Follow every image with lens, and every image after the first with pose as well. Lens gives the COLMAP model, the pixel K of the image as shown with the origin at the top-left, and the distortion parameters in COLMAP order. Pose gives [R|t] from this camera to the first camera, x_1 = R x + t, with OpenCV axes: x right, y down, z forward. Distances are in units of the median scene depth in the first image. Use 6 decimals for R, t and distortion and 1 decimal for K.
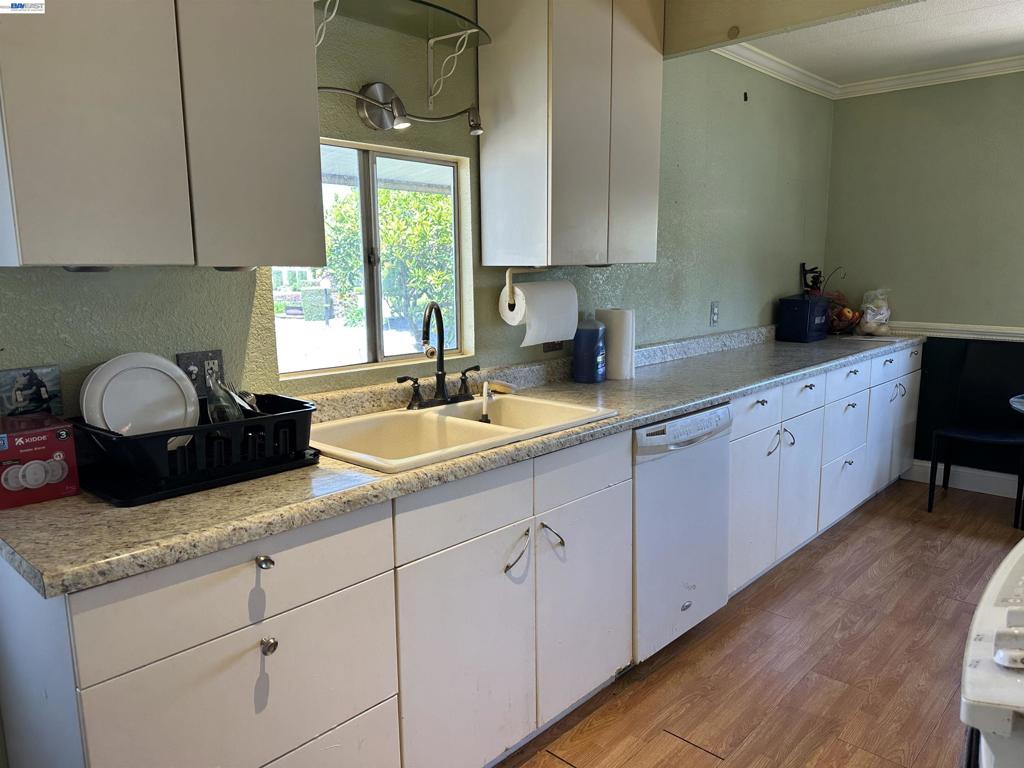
lens RADIAL K [[718.1, 0, 518.7], [0, 718.1, 387.6], [0, 0, 1]] dist [0.090099, -0.110675]
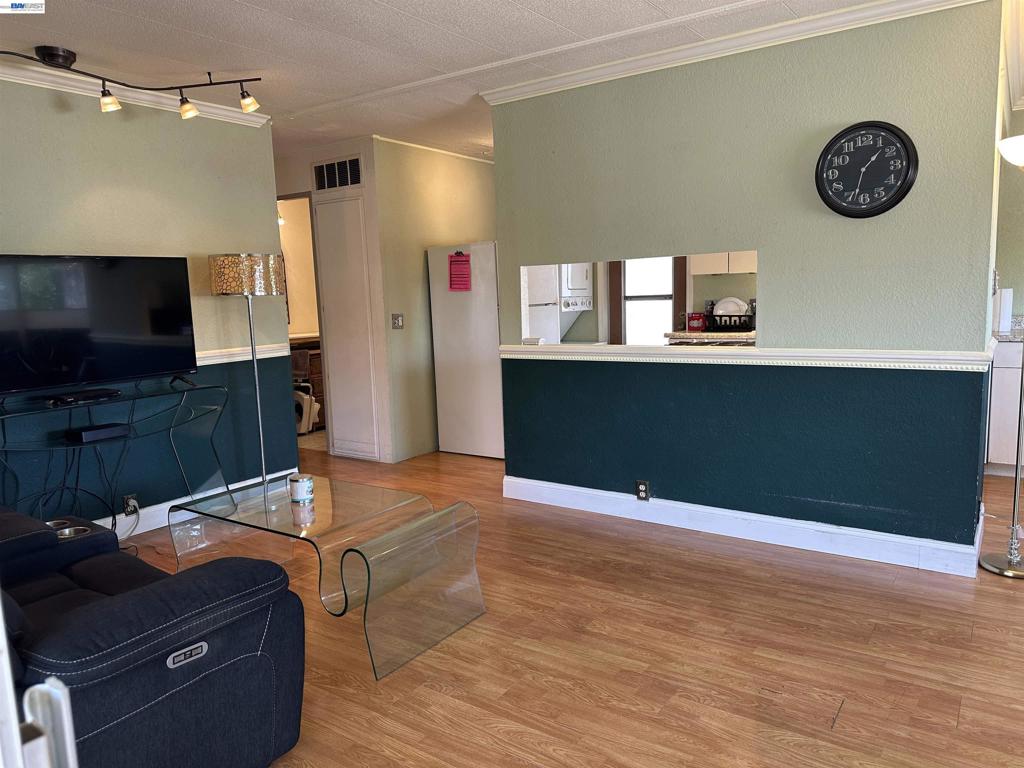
lens RADIAL K [[718.1, 0, 513.2], [0, 718.1, 383.2], [0, 0, 1]] dist [0.090099, -0.110675]
pose [[0.145225, 0.133248, -0.980385, 1.934029], [-0.132935, 0.984533, 0.114120, 0.070460], [0.980427, 0.113754, 0.160692, -0.395635]]
